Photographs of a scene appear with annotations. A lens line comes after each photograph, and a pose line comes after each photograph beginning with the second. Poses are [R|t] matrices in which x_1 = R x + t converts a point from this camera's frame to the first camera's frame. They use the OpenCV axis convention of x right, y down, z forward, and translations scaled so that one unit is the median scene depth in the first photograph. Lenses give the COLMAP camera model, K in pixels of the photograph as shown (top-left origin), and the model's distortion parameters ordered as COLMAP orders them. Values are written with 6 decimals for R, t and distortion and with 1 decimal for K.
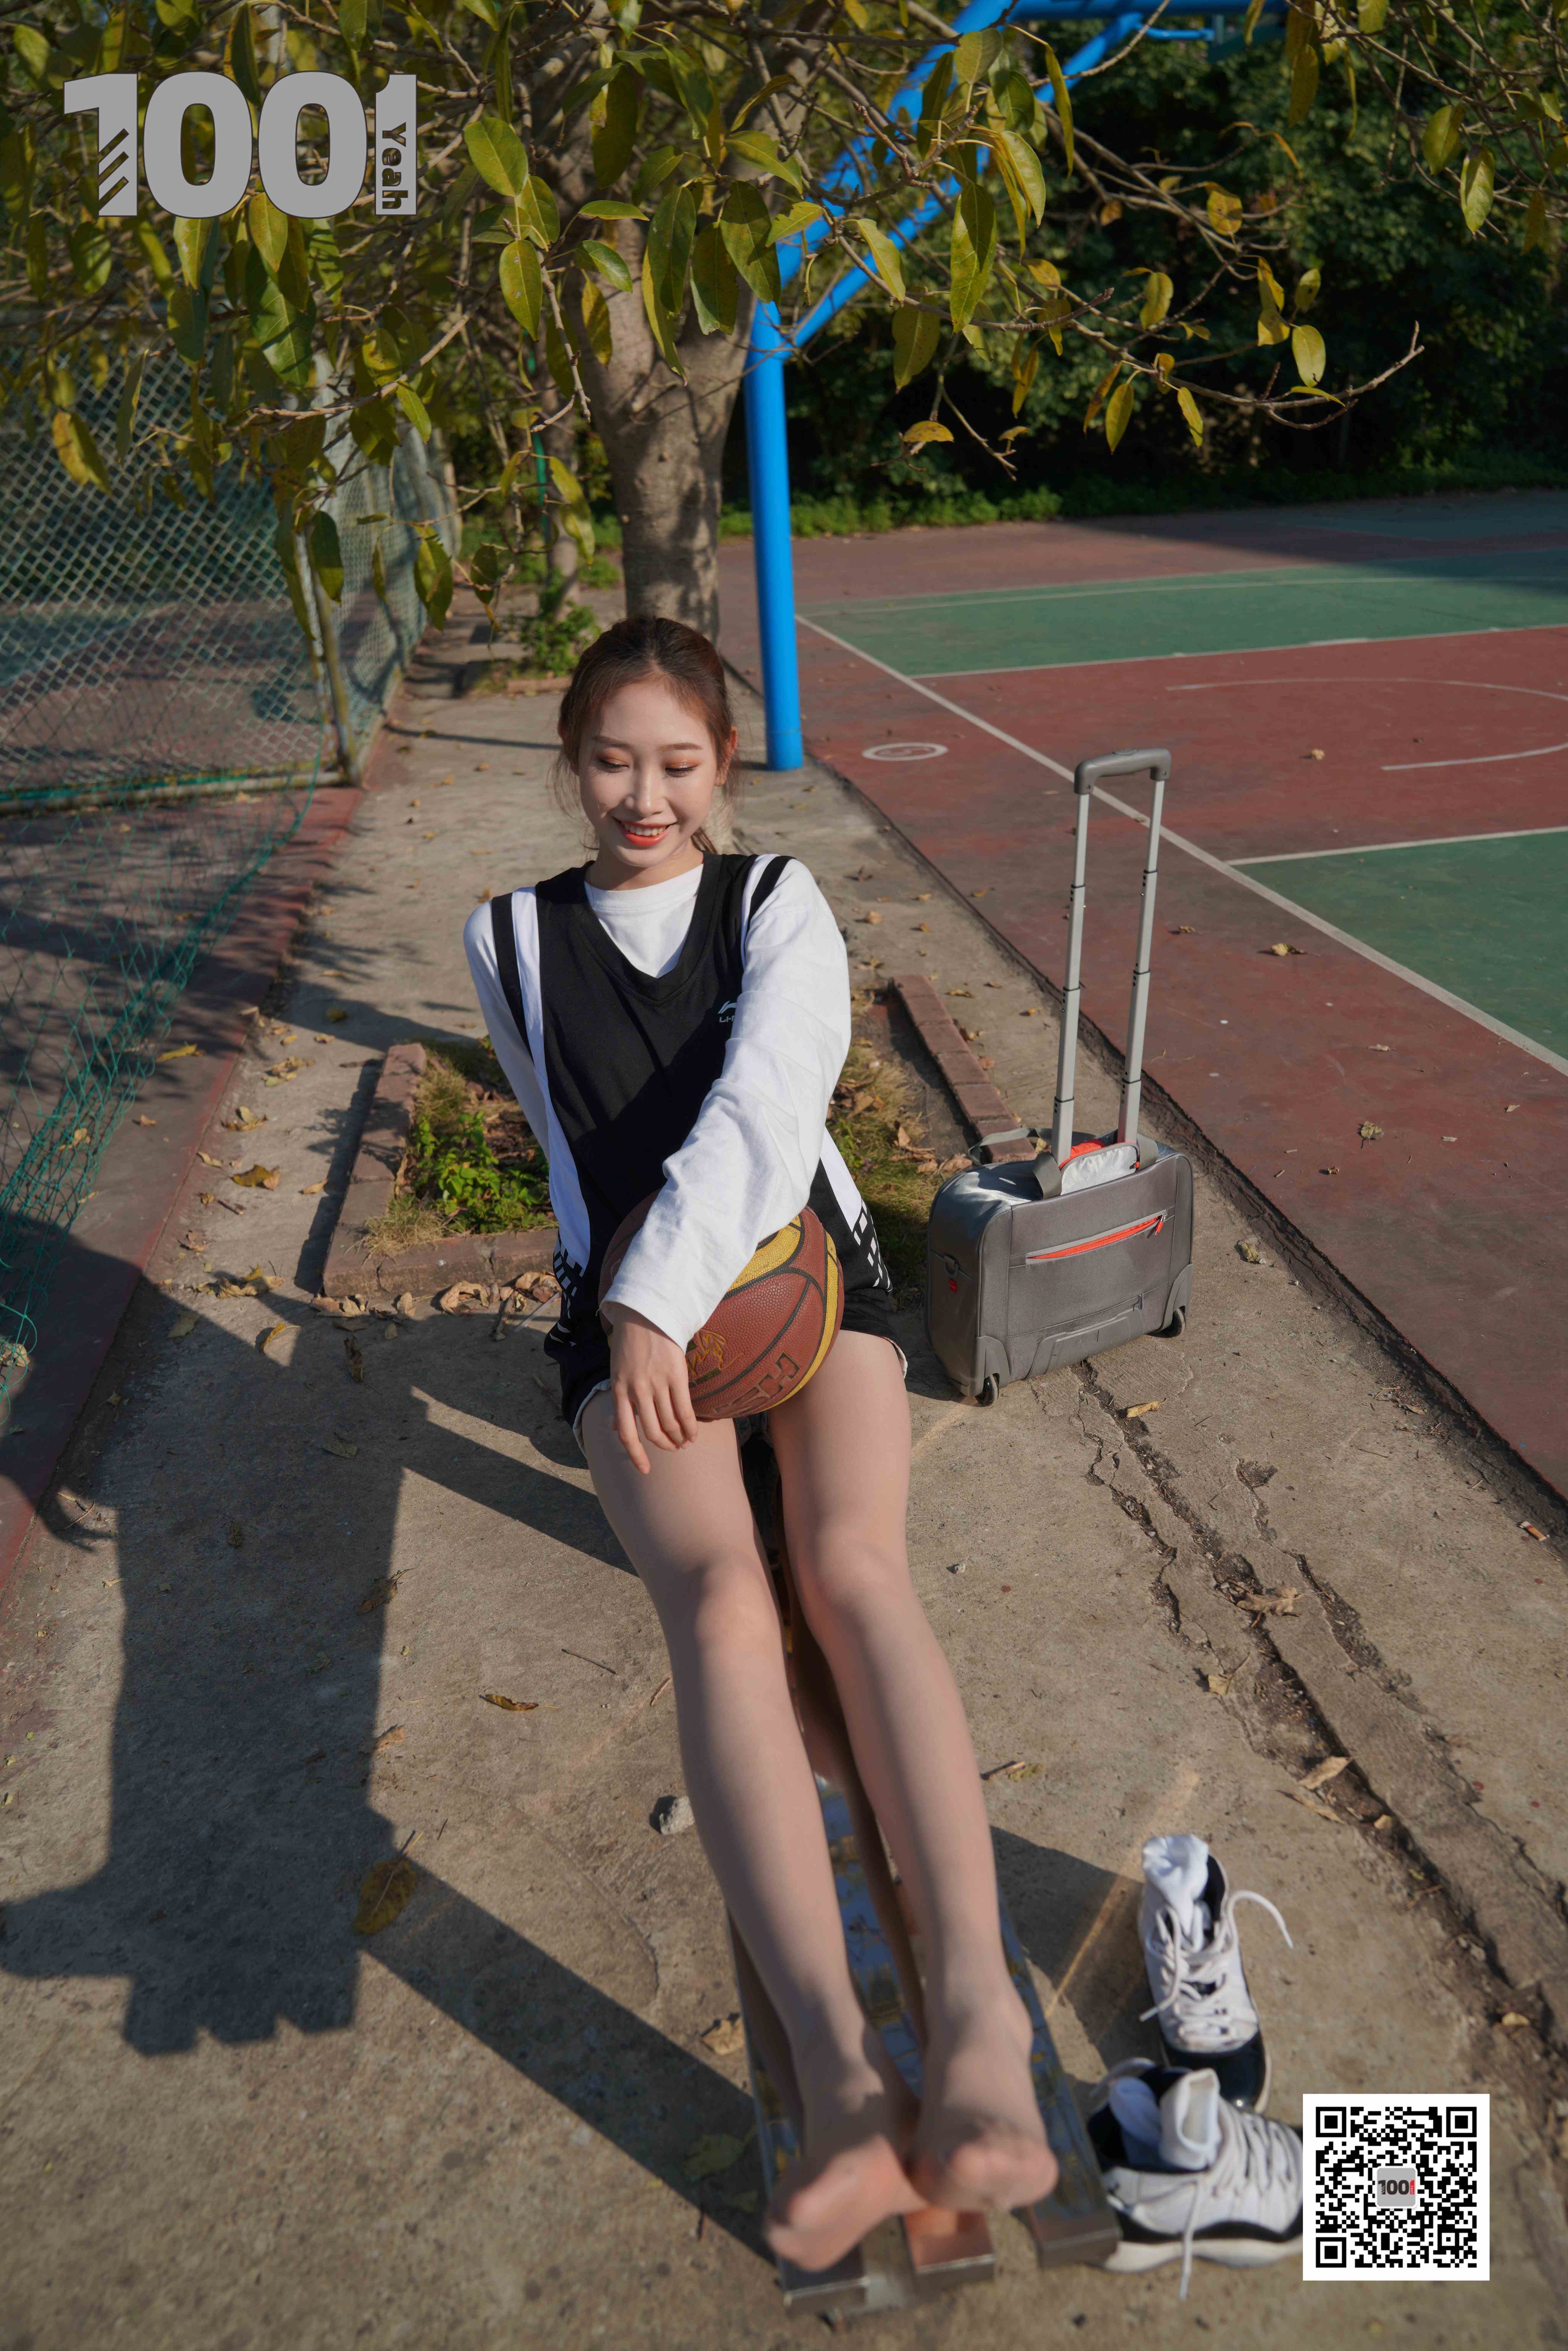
lens RADIAL K [[1618.2, 0, 784.0], [0, 1618.2, 1175.5], [0, 0, 1]] dist [-0.030861, 0.019302]
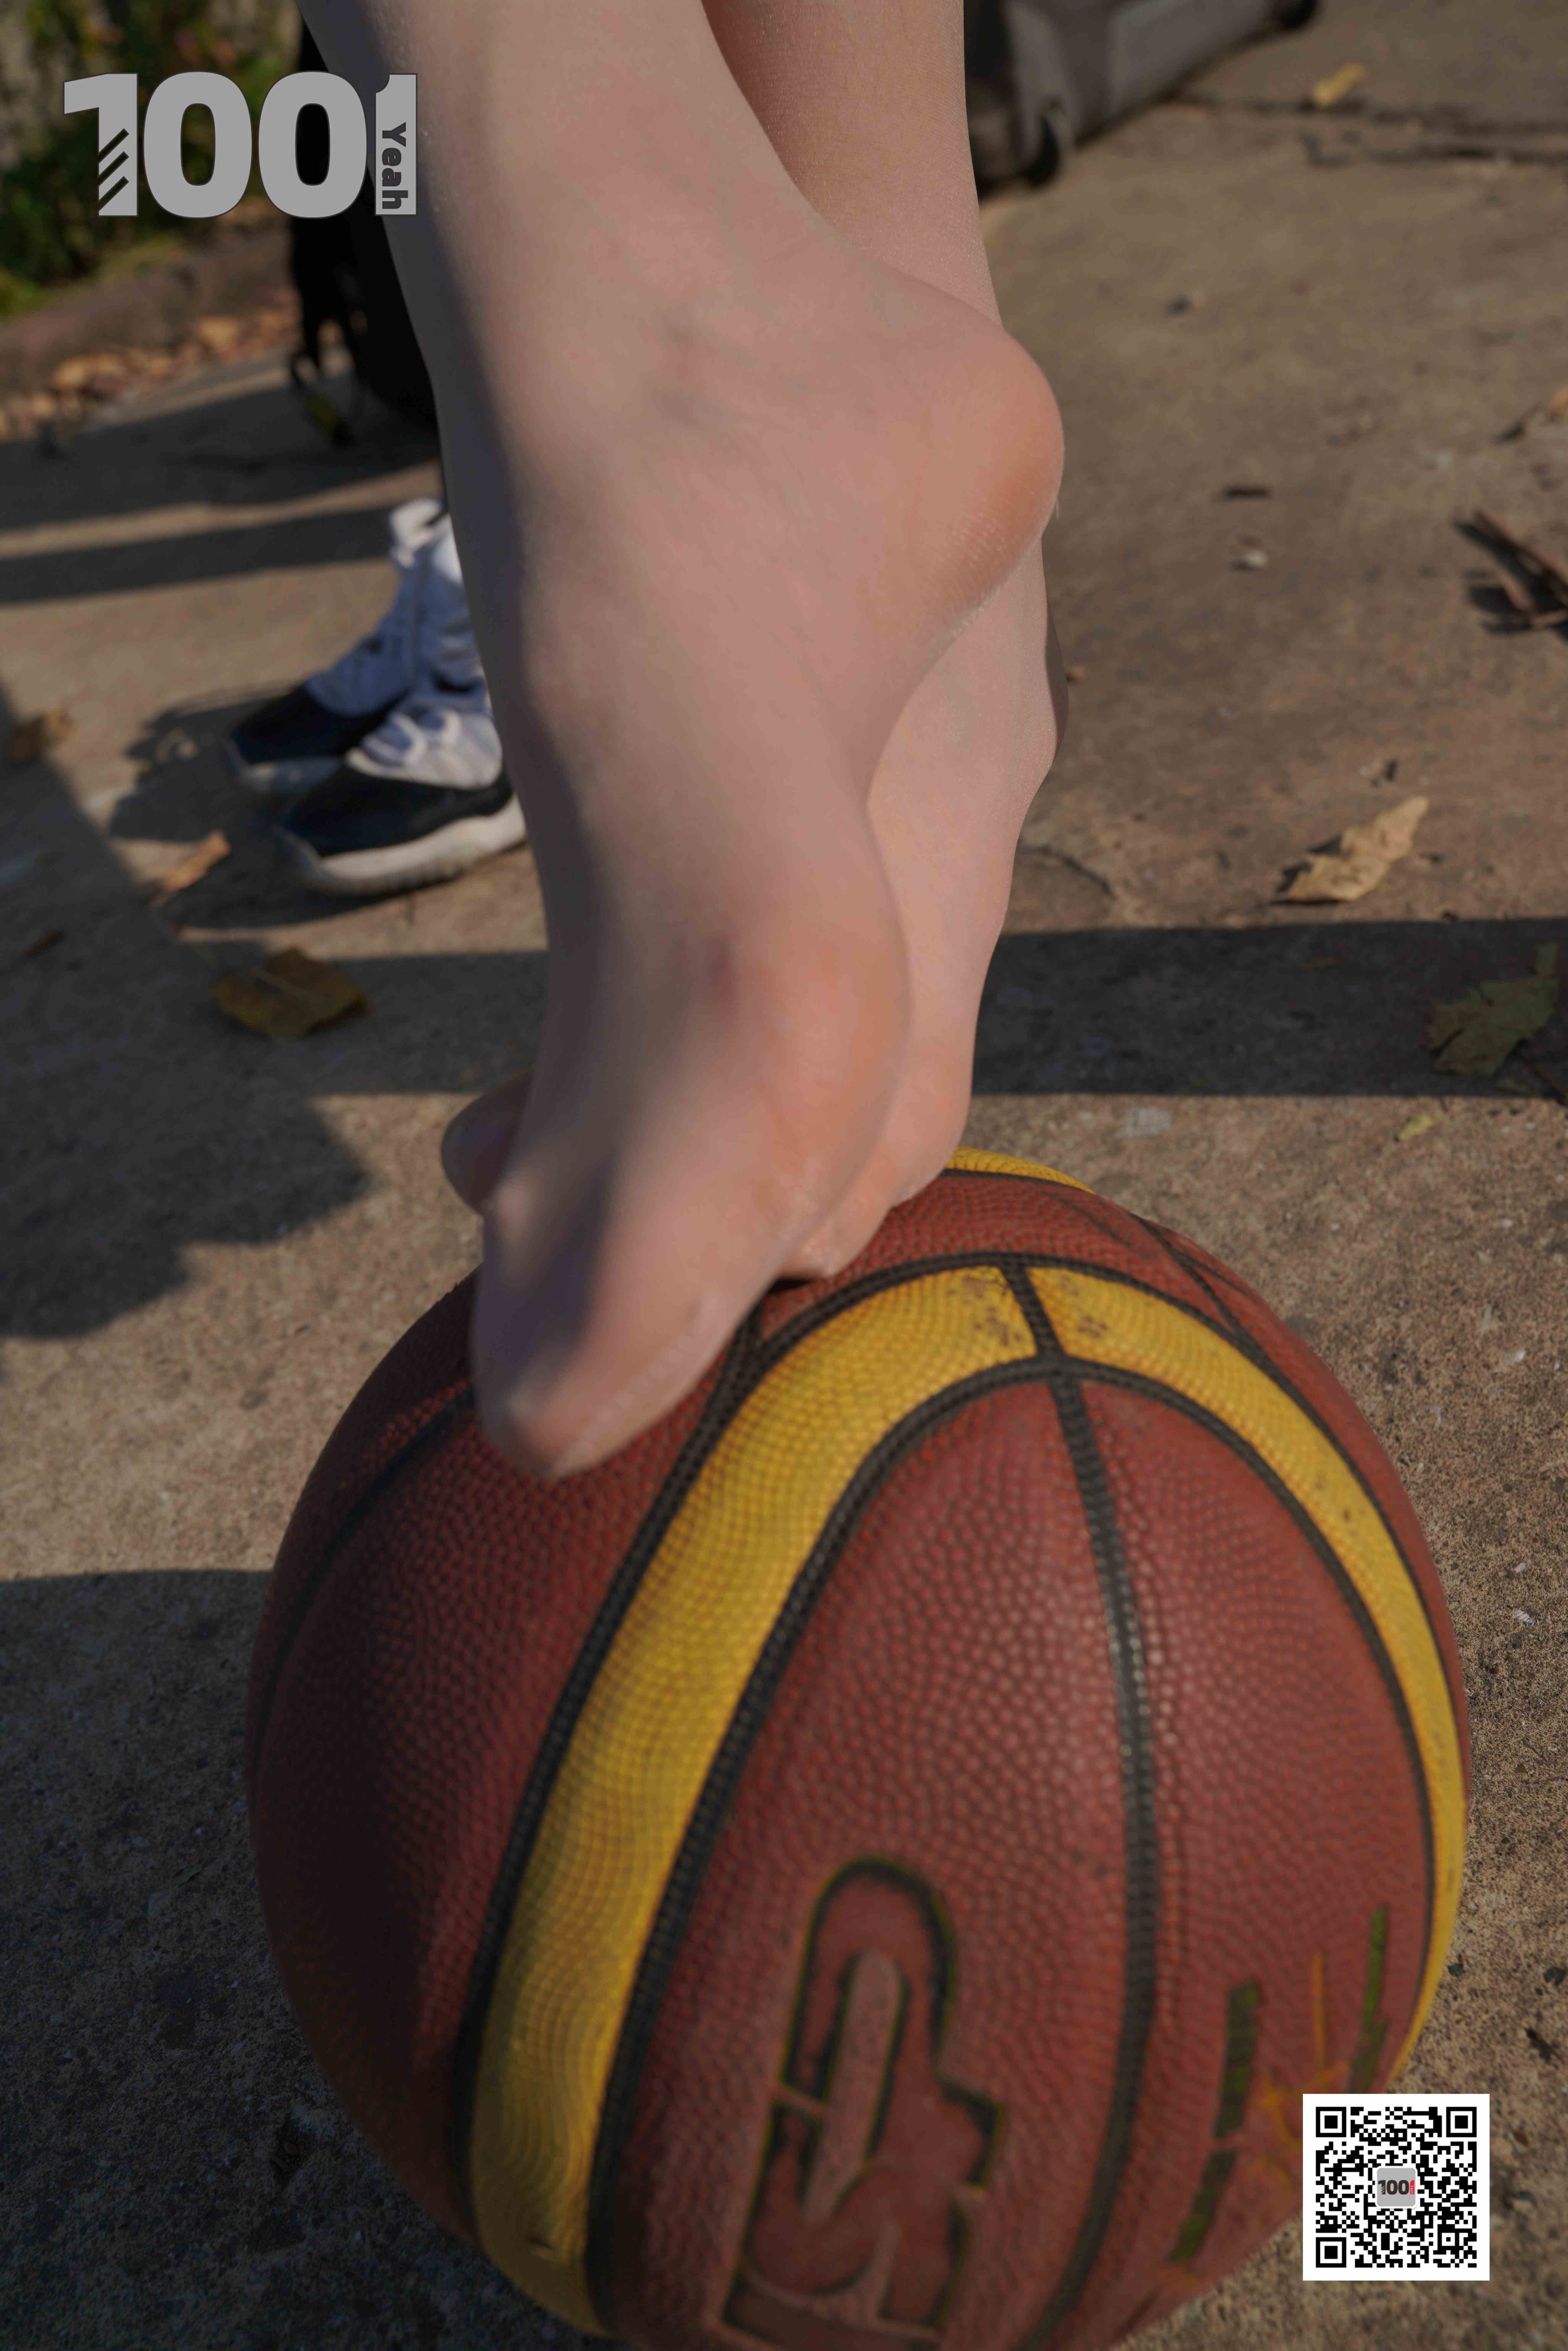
lens RADIAL K [[2239.9, 0, 784.0], [0, 2239.9, 1175.5], [0, 0, 1]] dist [0.006059, 0.006264]
pose [[0.930161, -0.336837, 0.146089, -0.183223], [0.308634, 0.932859, 0.185795, 0.311219], [-0.198863, -0.127731, 0.971668, 0.321745]]
